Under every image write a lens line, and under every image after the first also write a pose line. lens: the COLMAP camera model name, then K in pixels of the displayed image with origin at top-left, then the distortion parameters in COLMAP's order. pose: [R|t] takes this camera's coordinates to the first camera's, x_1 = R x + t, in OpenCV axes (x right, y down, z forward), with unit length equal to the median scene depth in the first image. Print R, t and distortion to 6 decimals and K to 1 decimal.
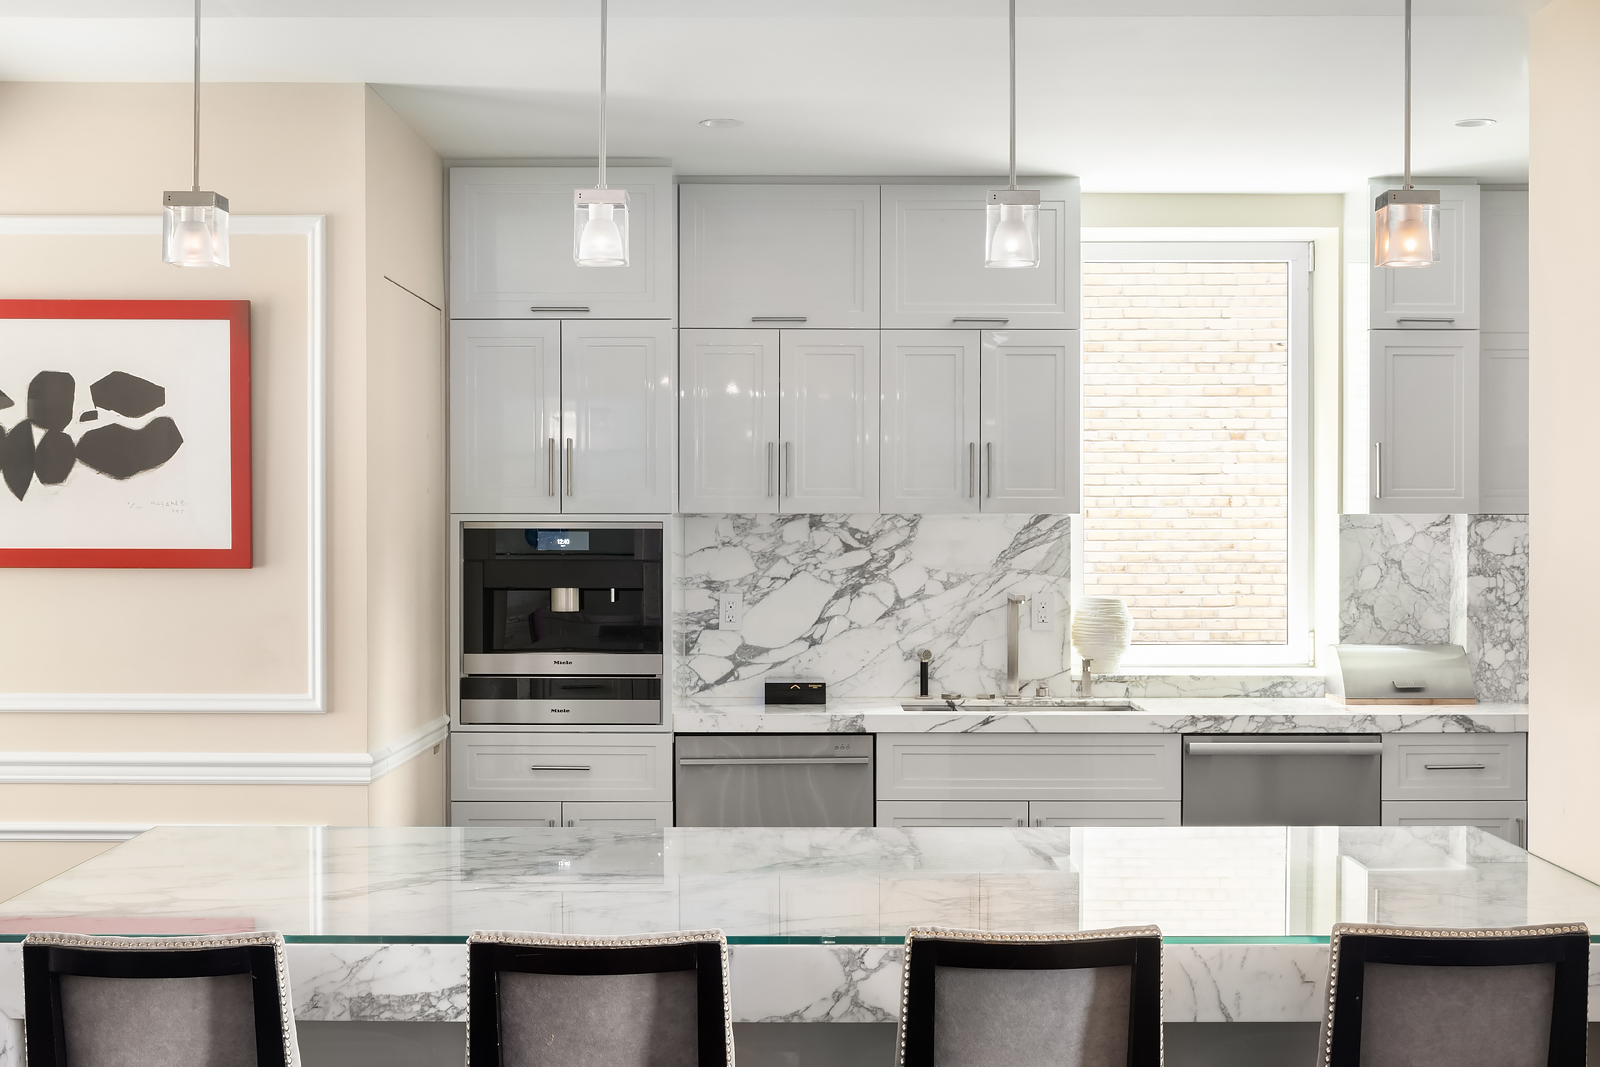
lens RADIAL K [[3310.2, 0, 800.6], [0, 3310.2, 538.3], [0, 0, 1]] dist [-0.146199, 0.000000]
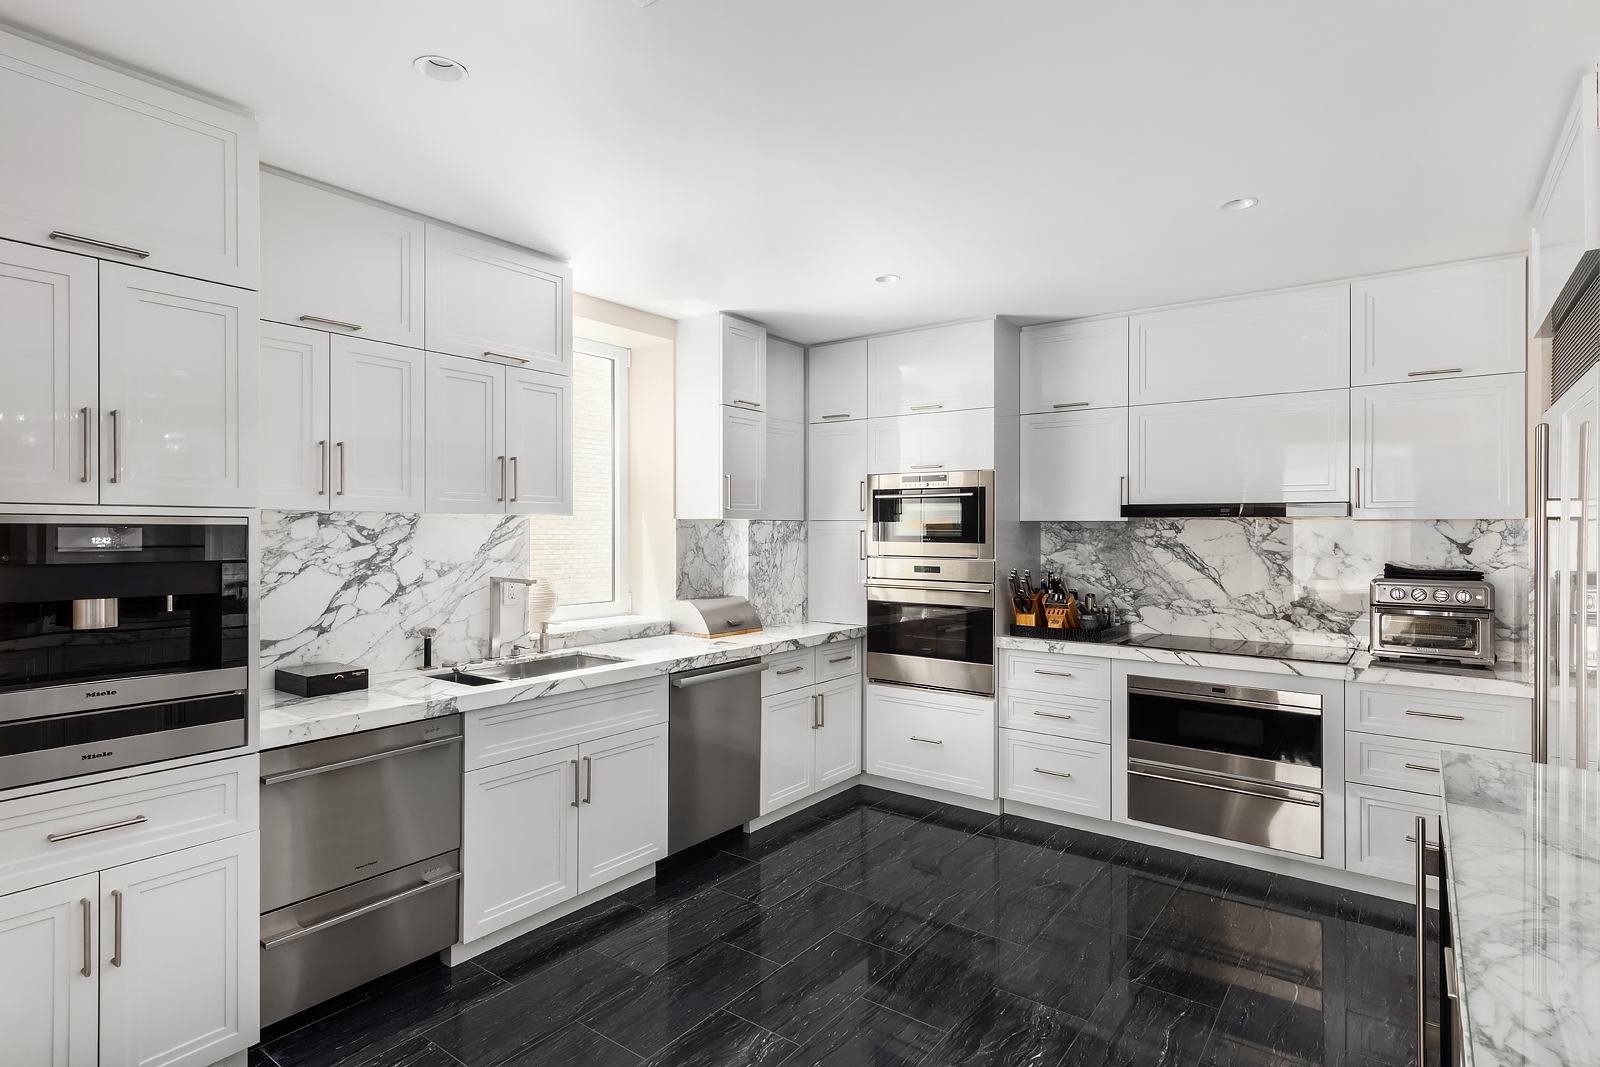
lens RADIAL K [[835.3, 0, 796.2], [0, 835.3, 531.8], [0, 0, 1]] dist [0.003356, 0.000852]
pose [[0.505029, -0.000179, 0.863102, -0.154855], [-0.000403, 1.000000, 0.000443, -0.001214], [-0.863102, -0.000572, 0.505029, 0.729753]]
